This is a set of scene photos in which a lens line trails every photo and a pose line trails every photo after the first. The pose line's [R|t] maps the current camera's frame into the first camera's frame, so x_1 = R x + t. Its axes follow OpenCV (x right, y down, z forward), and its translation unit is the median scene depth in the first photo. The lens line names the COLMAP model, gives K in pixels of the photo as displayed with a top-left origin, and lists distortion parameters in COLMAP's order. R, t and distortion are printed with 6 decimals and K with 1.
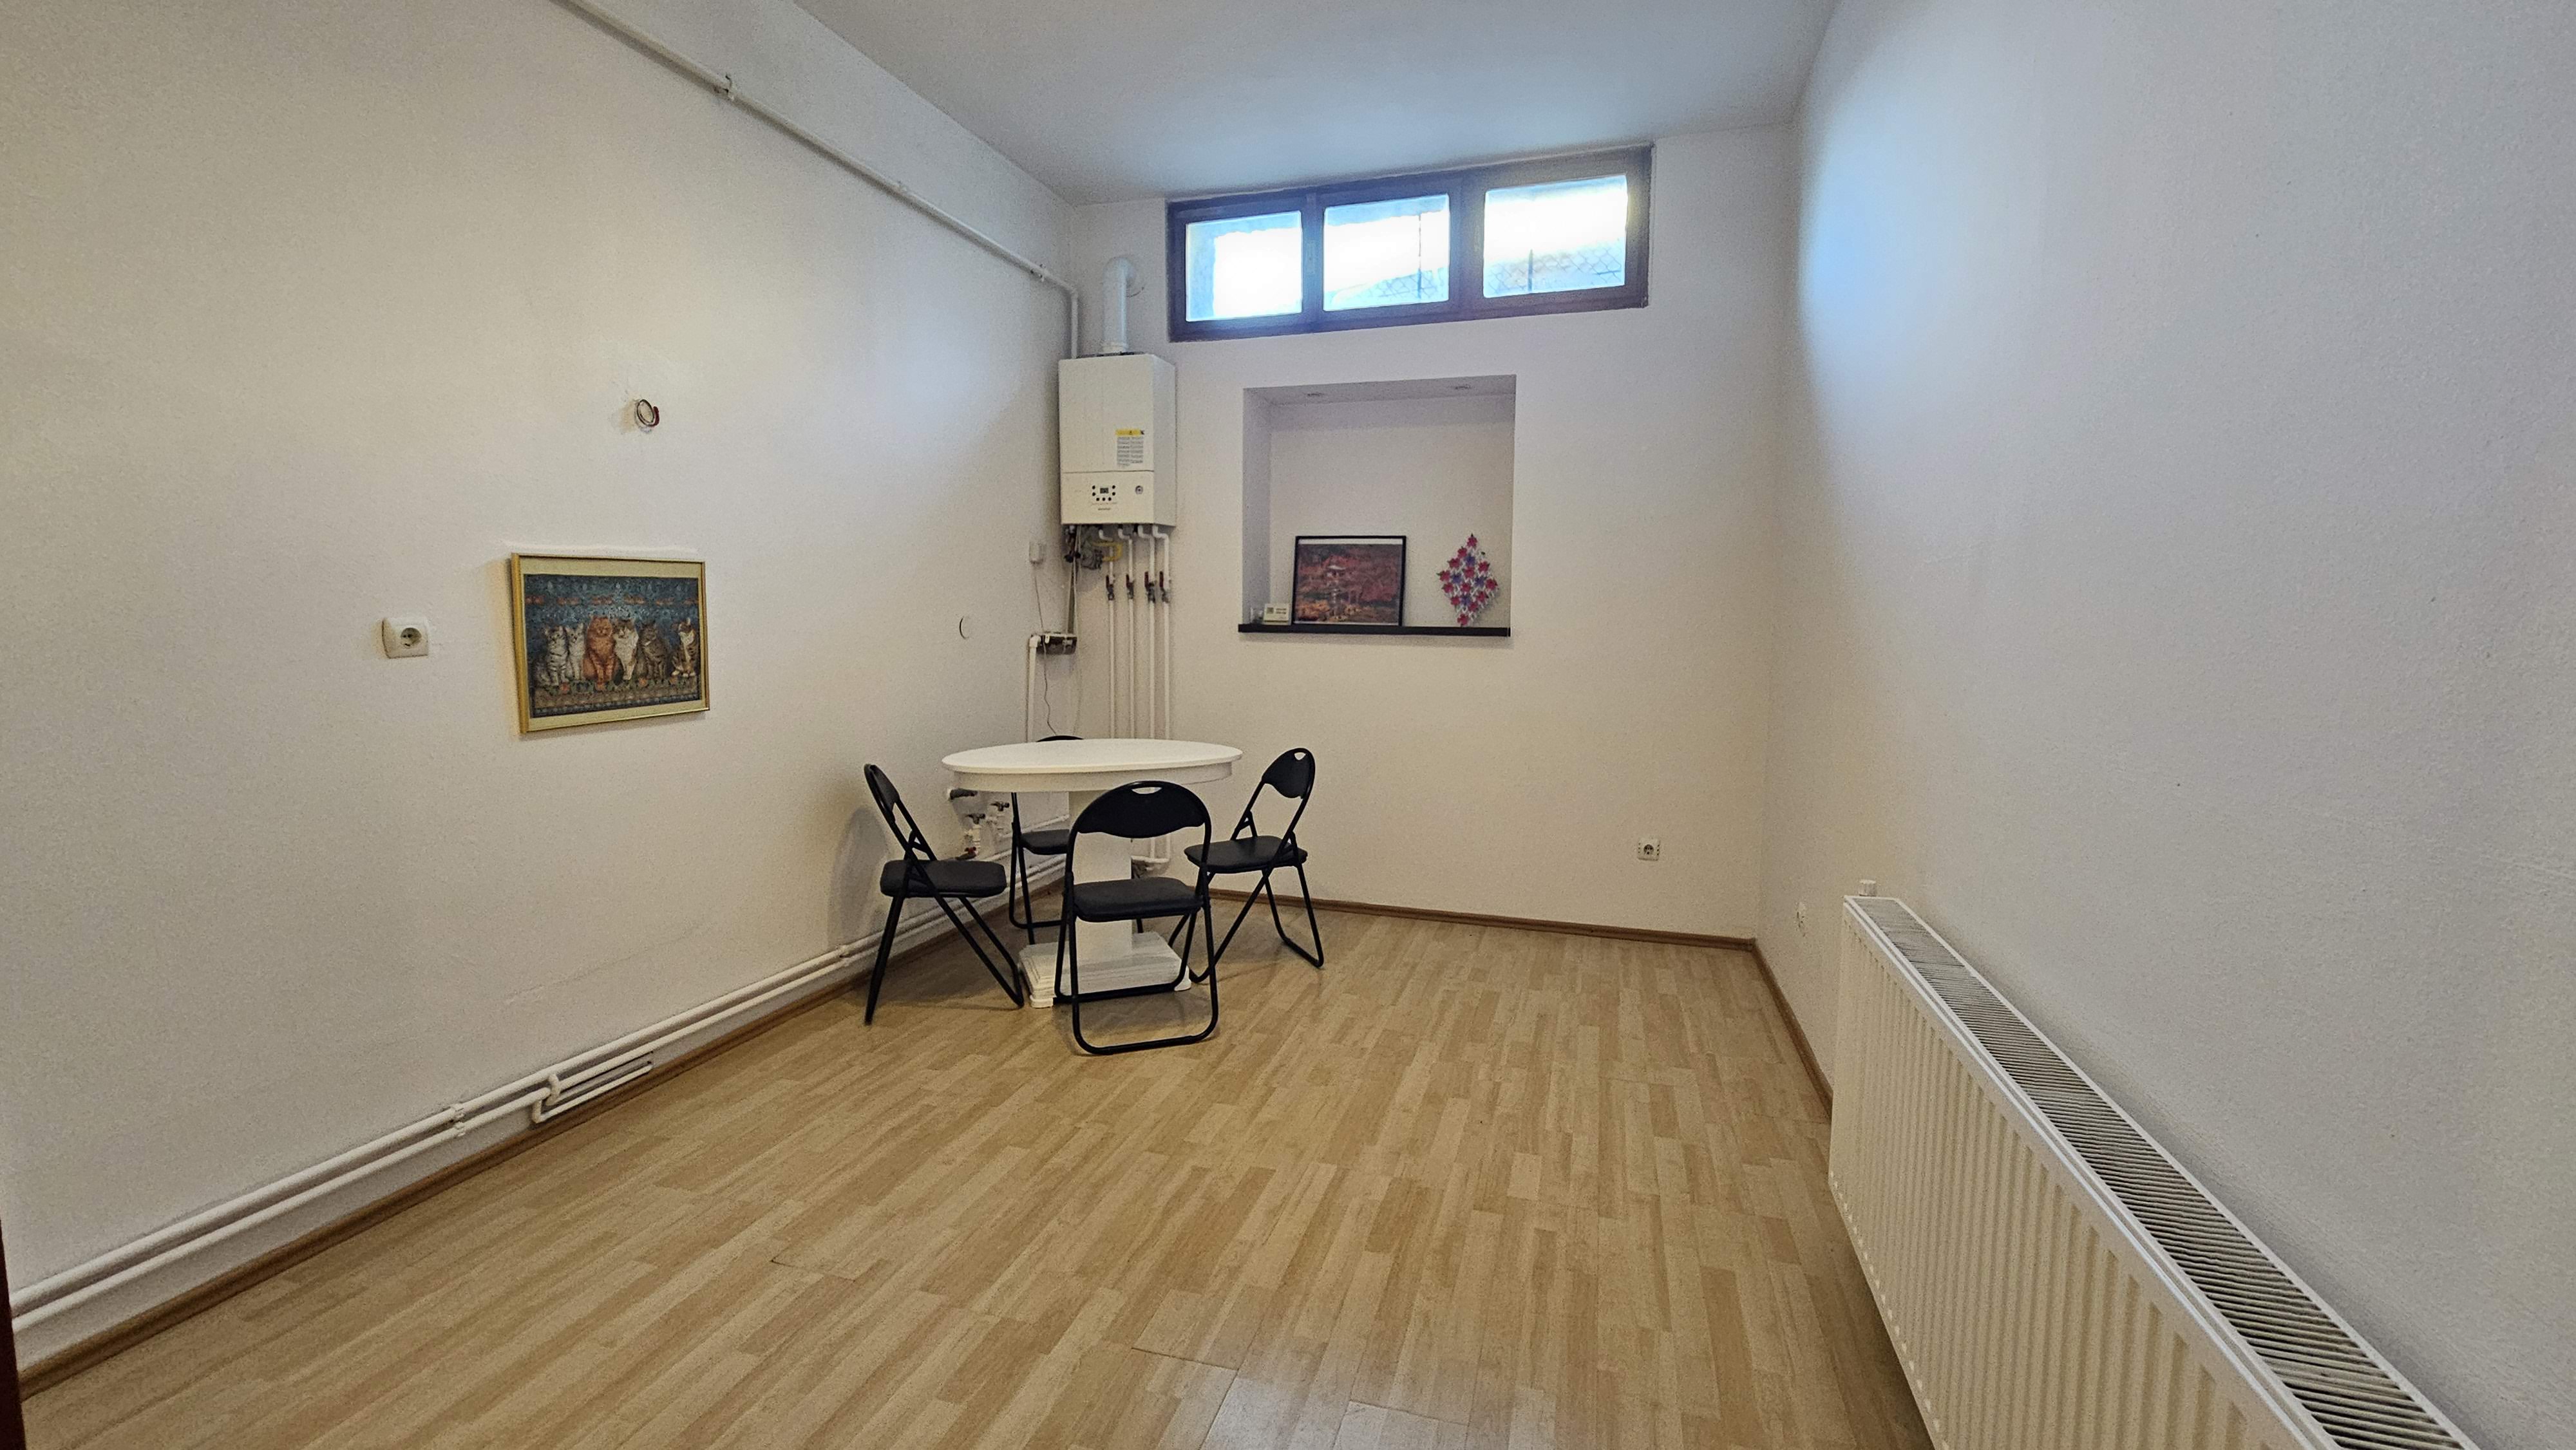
lens RADIAL K [[1045.0, 0, 1295.8], [0, 1045.0, 713.7], [0, 0, 1]] dist [0.001007, 0.000113]
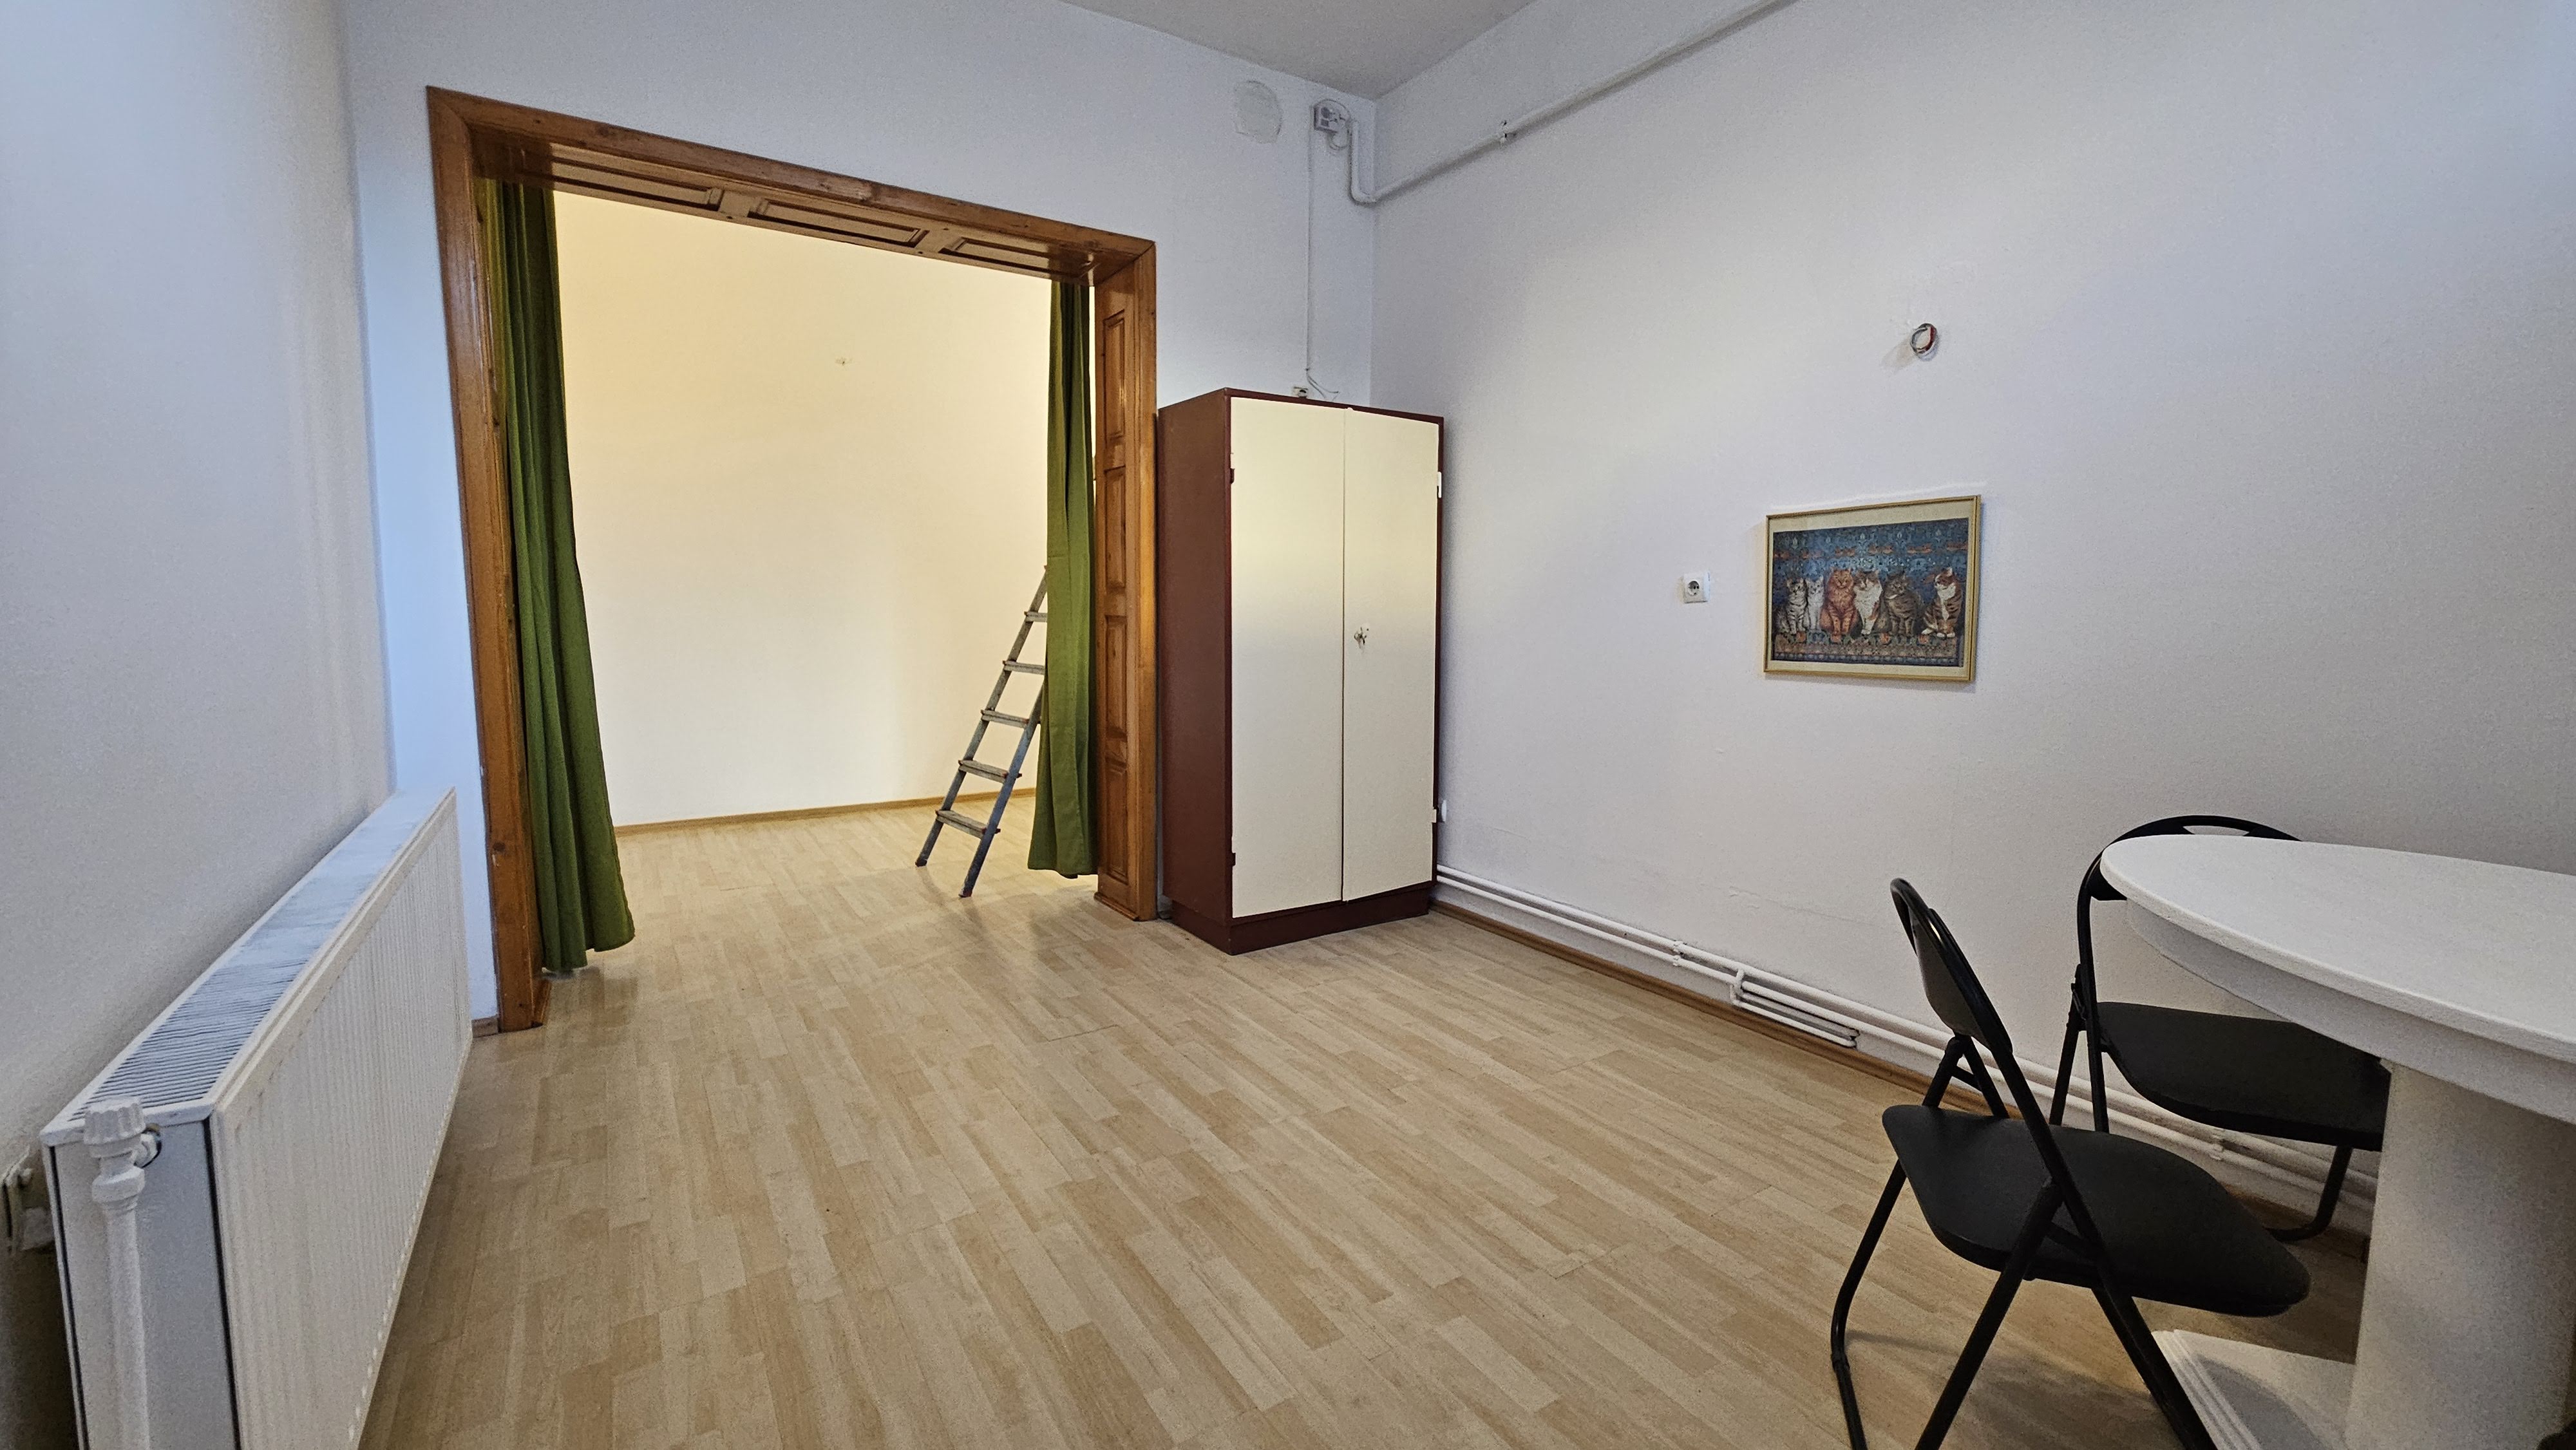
lens RADIAL K [[1045.0, 0, 1301.5], [0, 1045.0, 712.4], [0, 0, 1]] dist [0.001007, 0.000113]
pose [[-0.640155, 0.065837, -0.765419, 0.453507], [-0.086741, 0.983756, 0.157162, -0.071450], [0.763333, 0.167001, -0.624046, 1.283021]]
